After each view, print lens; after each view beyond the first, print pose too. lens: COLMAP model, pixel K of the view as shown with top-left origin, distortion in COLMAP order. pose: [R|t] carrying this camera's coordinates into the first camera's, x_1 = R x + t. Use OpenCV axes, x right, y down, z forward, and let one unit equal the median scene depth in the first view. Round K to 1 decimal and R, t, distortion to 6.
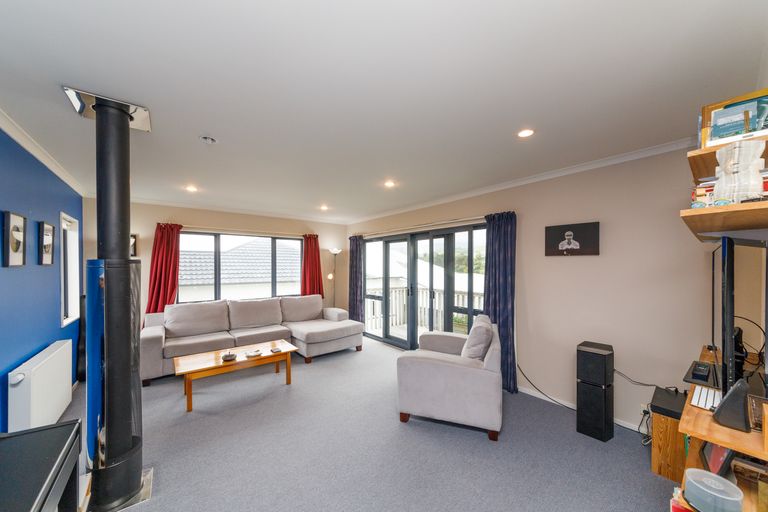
lens RADIAL K [[280.5, 0, 383.3], [0, 280.5, 267.5], [0, 0, 1]] dist [0.000787, 0.000018]
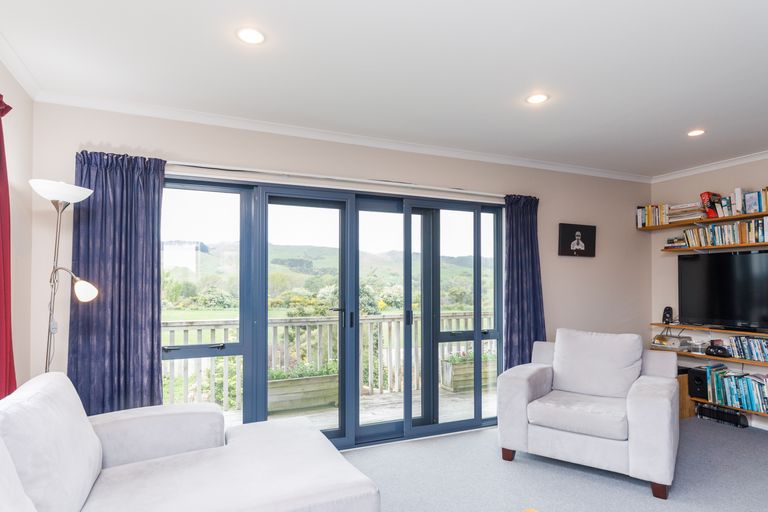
lens RADIAL K [[425.3, 0, 384.0], [0, 425.3, 256.0], [0, 0, 1]] dist [-0.001155, -0.000244]
pose [[0.258151, 0.061721, 0.964131, -0.759835], [0.004176, 0.997877, -0.064999, 0.040344], [-0.966096, 0.020806, 0.257345, 1.032648]]
